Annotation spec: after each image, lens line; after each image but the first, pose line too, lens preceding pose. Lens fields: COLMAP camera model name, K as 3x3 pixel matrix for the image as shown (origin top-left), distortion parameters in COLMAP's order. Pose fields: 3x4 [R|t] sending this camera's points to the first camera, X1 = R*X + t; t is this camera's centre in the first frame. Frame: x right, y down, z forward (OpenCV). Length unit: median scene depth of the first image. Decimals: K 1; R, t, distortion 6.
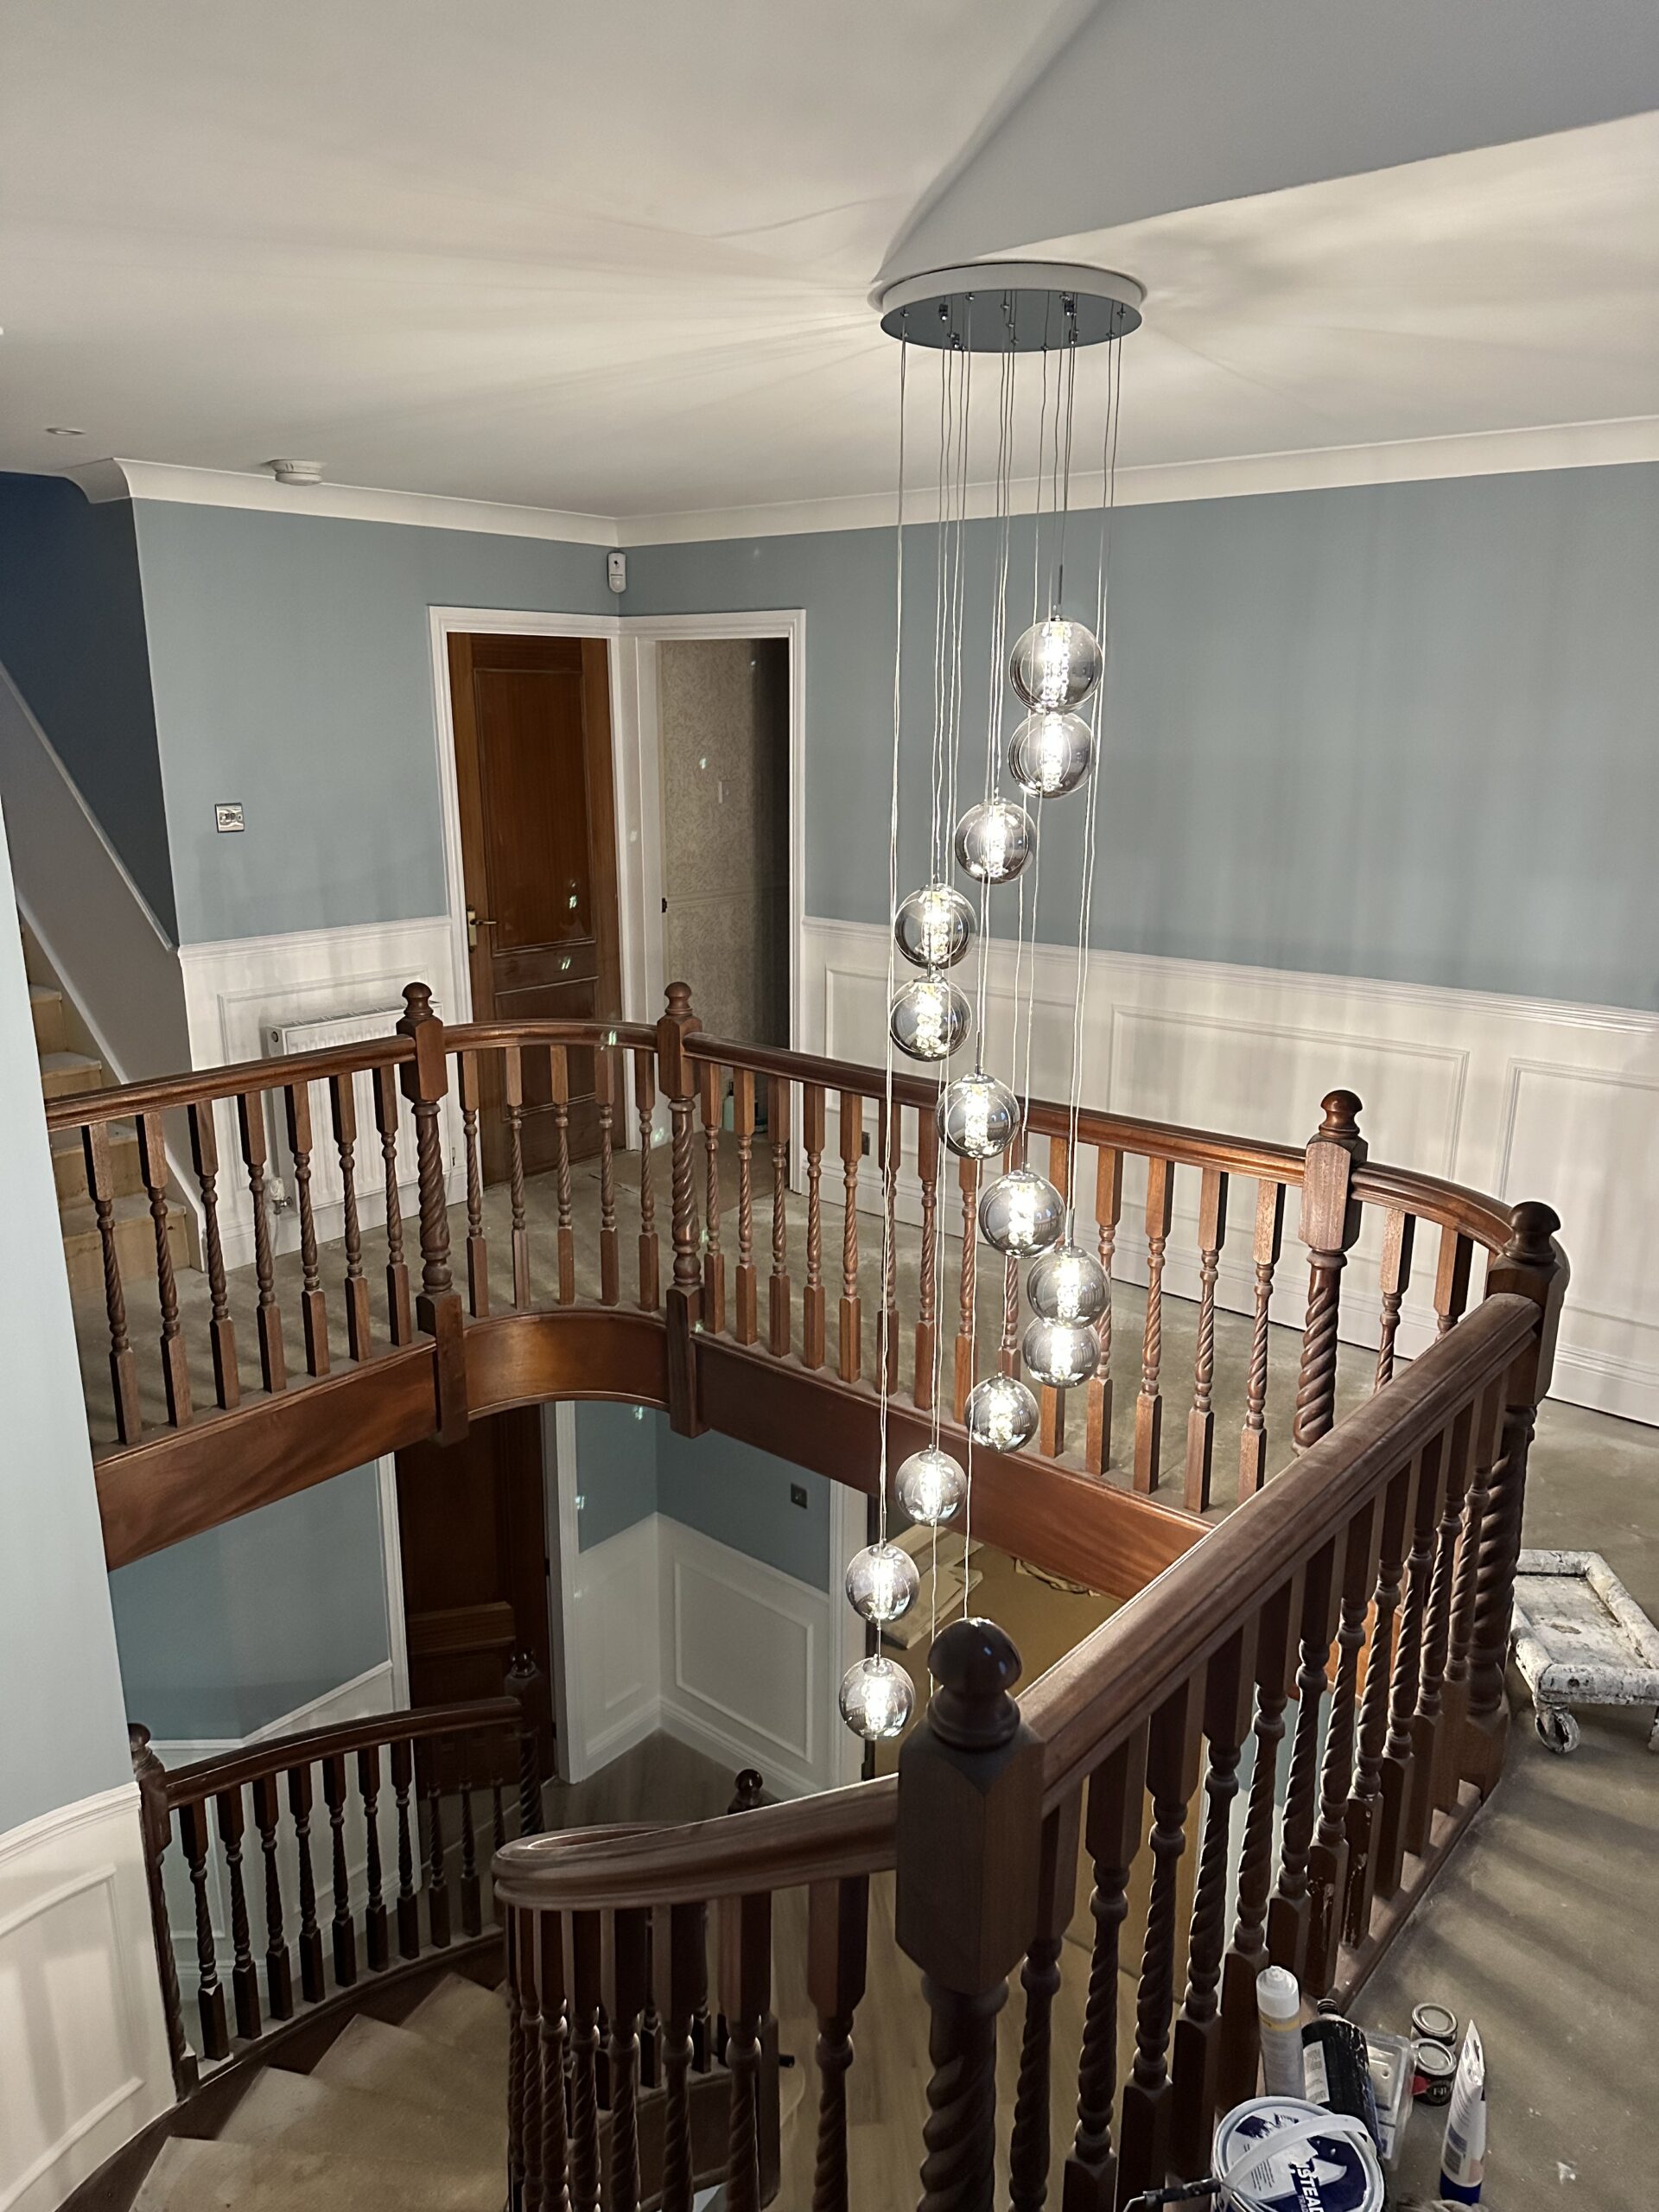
lens RADIAL K [[1567.9, 0, 837.6], [0, 1567.9, 1110.8], [0, 0, 1]] dist [0.064397, -0.054070]
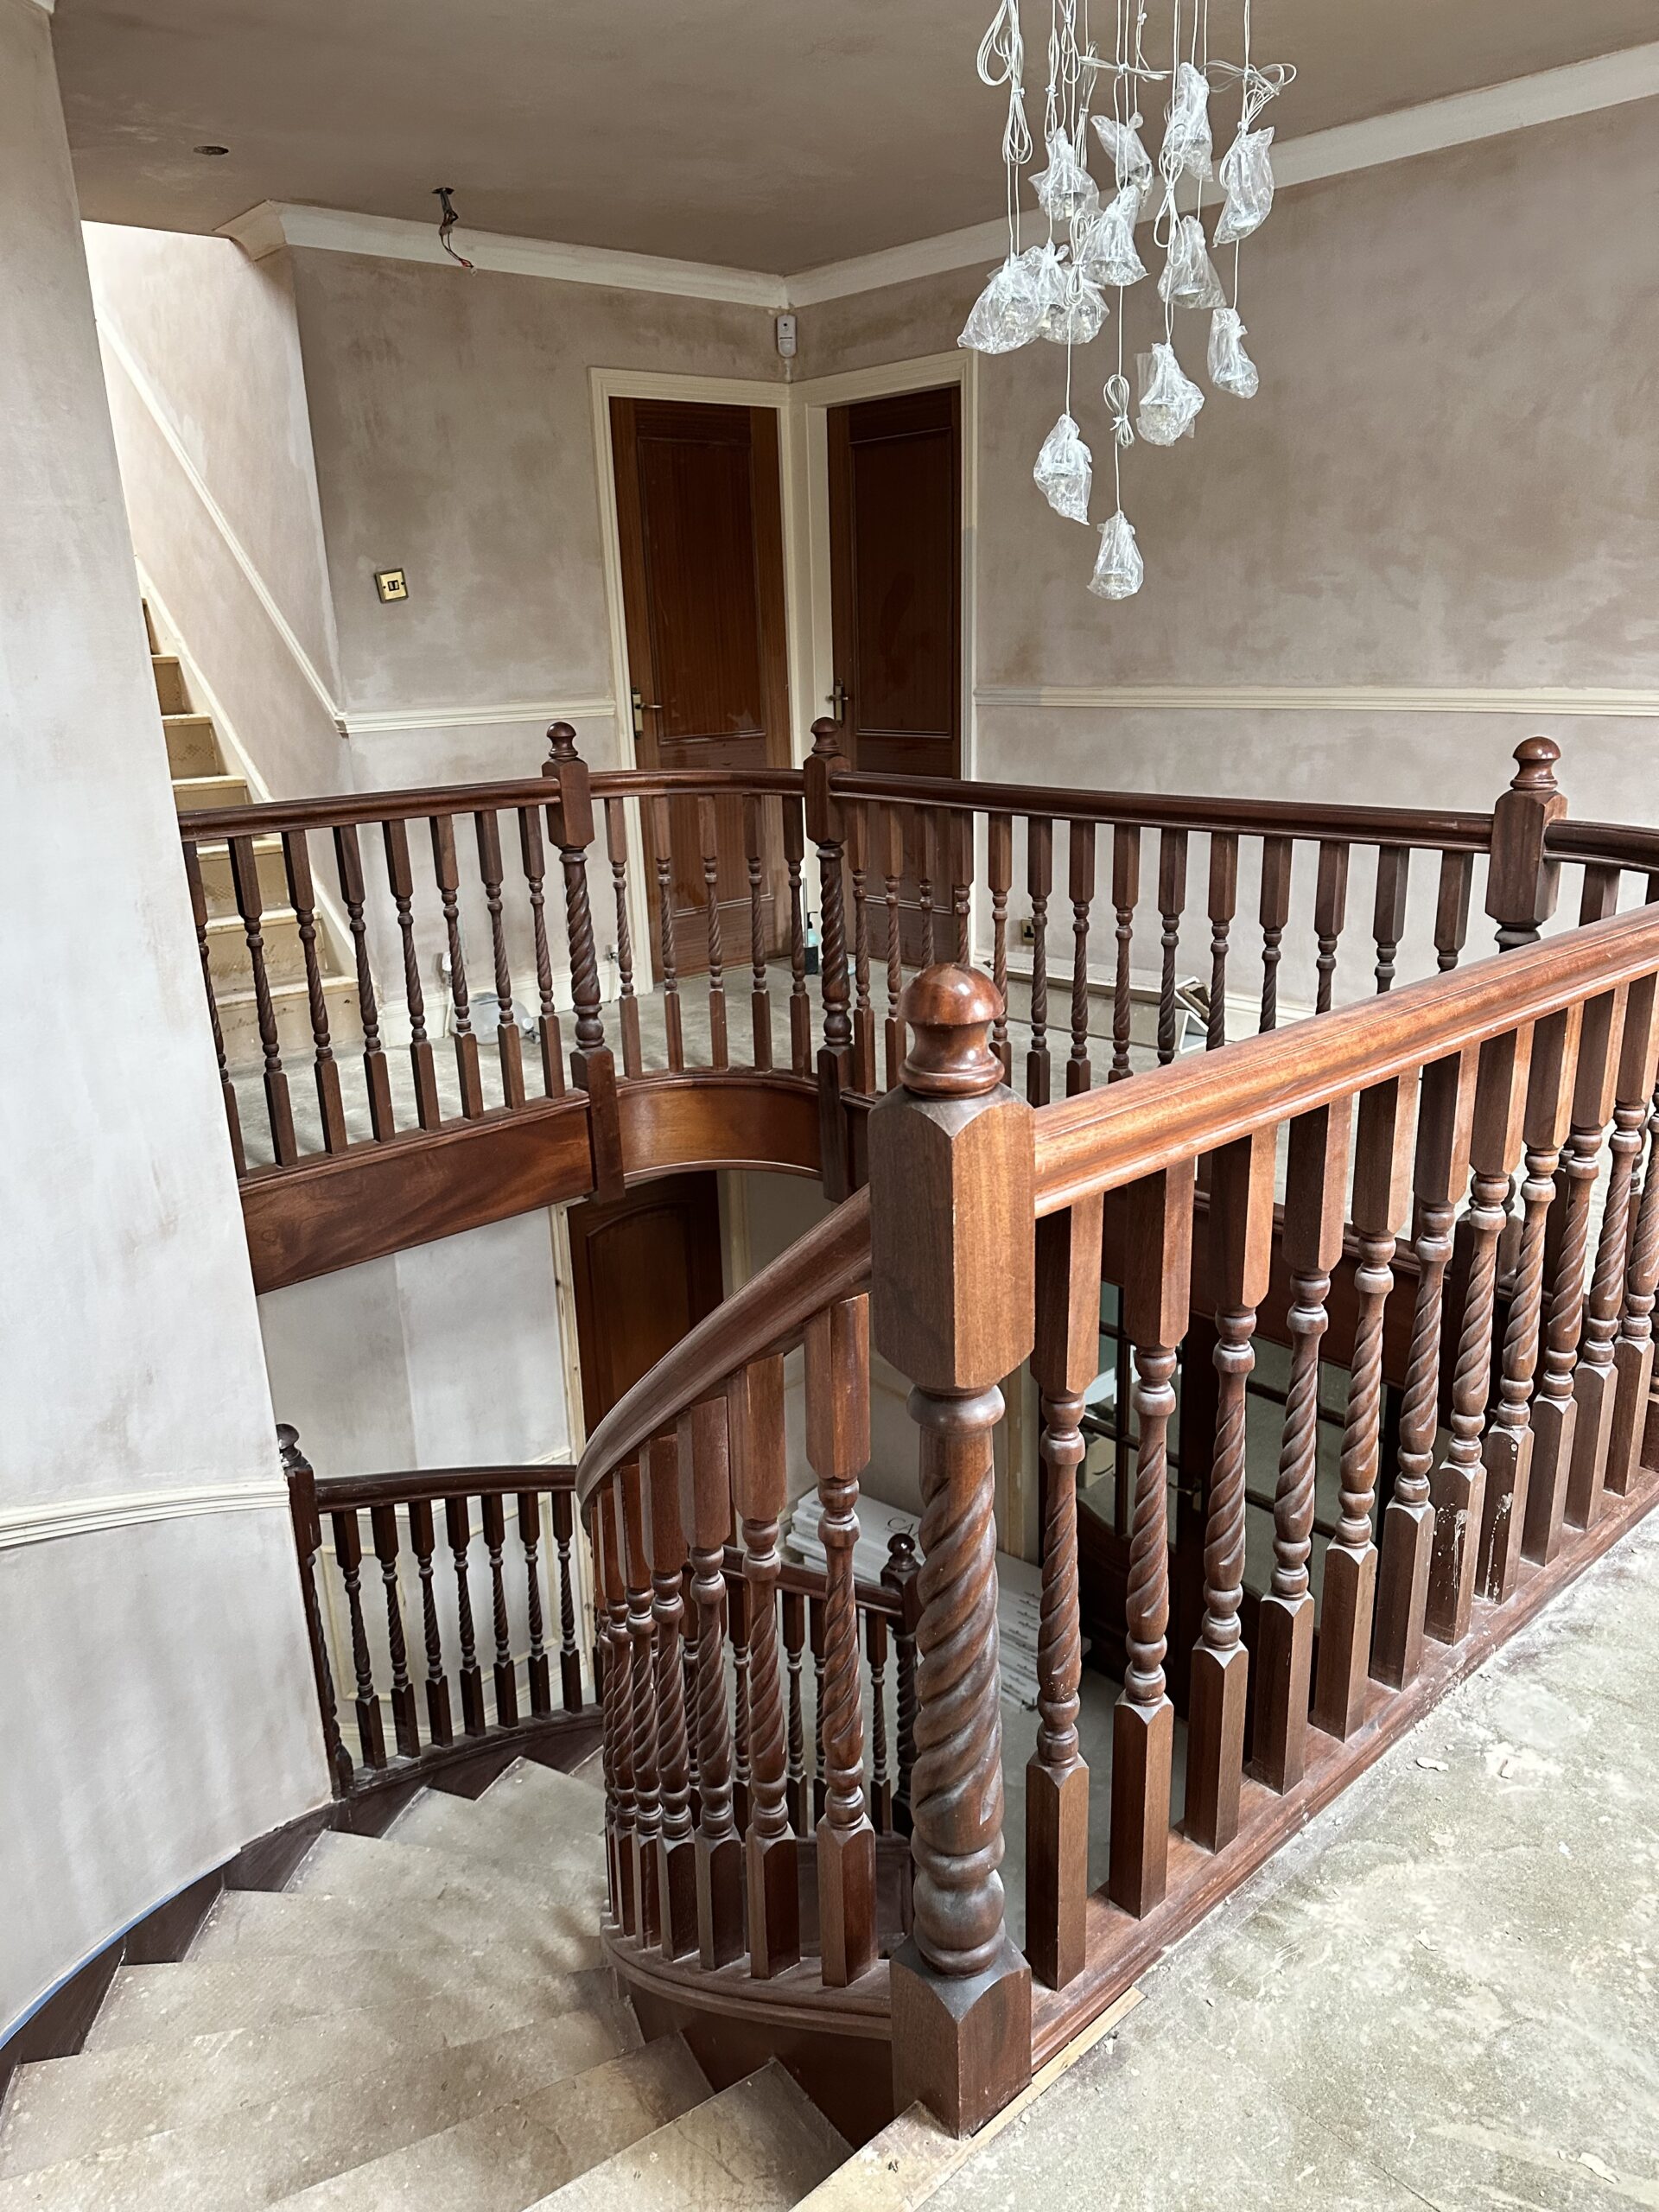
lens RADIAL K [[1567.9, 0, 839.4], [0, 1567.9, 1100.0], [0, 0, 1]] dist [0.064397, -0.054070]
pose [[0.989874, 0.009250, -0.141644, 0.045419], [-0.003468, 0.999152, 0.041019, 0.113334], [0.141904, -0.040112, 0.989067, 0.043950]]
